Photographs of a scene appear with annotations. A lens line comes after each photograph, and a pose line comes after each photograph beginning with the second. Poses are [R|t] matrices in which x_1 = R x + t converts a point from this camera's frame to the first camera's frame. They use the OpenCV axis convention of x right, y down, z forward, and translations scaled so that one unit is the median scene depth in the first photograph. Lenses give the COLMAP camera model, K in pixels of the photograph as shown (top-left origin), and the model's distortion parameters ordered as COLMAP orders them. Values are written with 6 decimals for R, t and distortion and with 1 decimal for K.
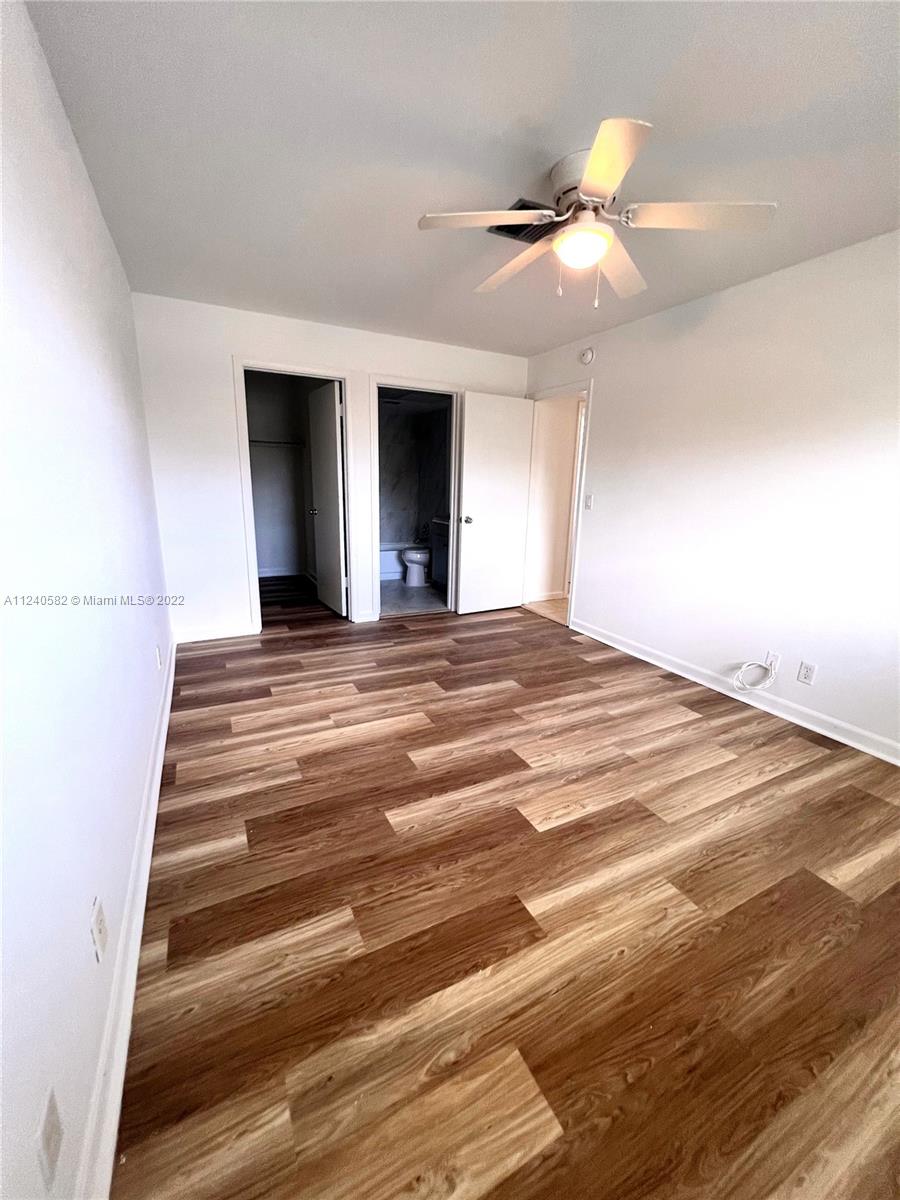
lens RADIAL K [[480.6, 0, 452.6], [0, 480.6, 595.2], [0, 0, 1]] dist [-0.001205, 0.000830]
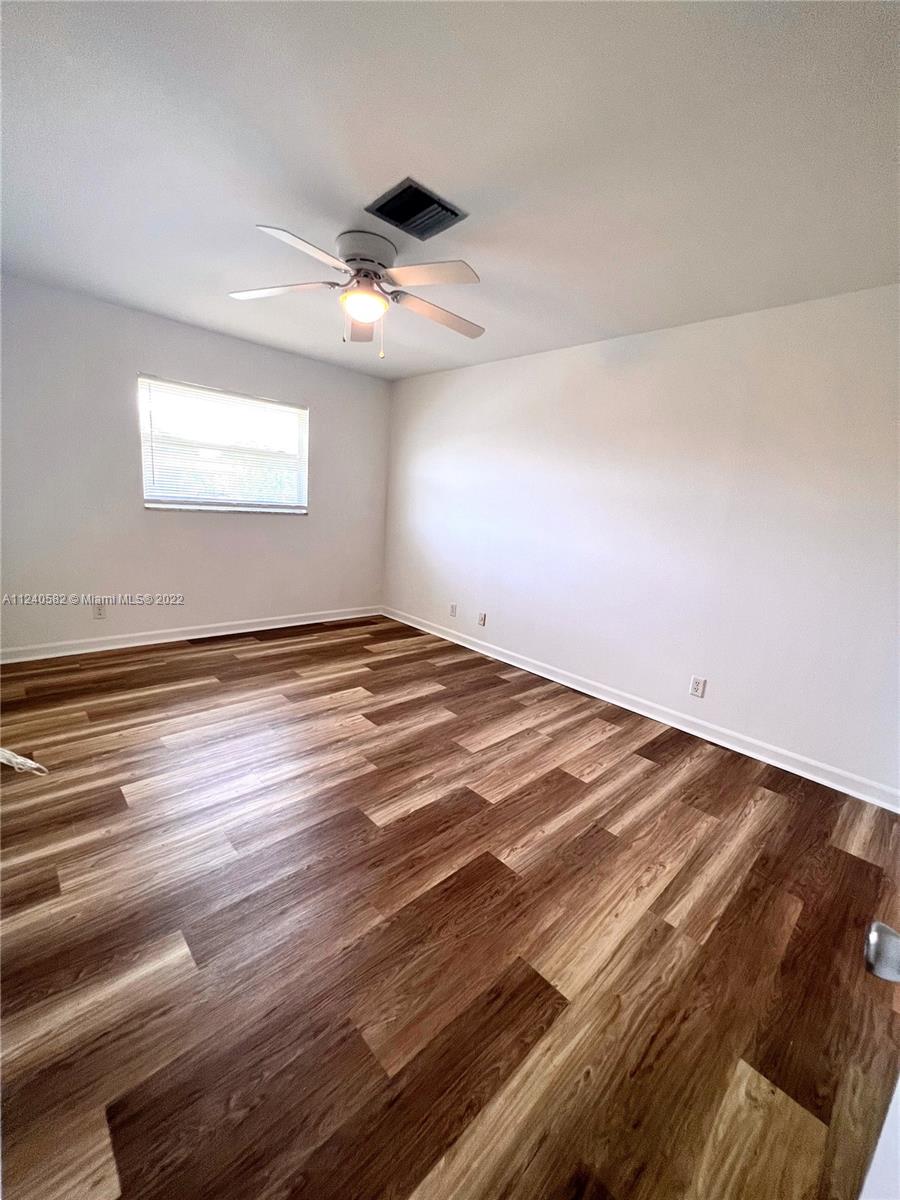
lens RADIAL K [[480.6, 0, 452.6], [0, 480.6, 595.2], [0, 0, 1]] dist [-0.001205, 0.000830]
pose [[-0.954859, -0.043360, -0.293878, 0.293855], [-0.163959, 0.901880, 0.399663, -0.449114], [0.247713, 0.429806, -0.868277, 1.855280]]
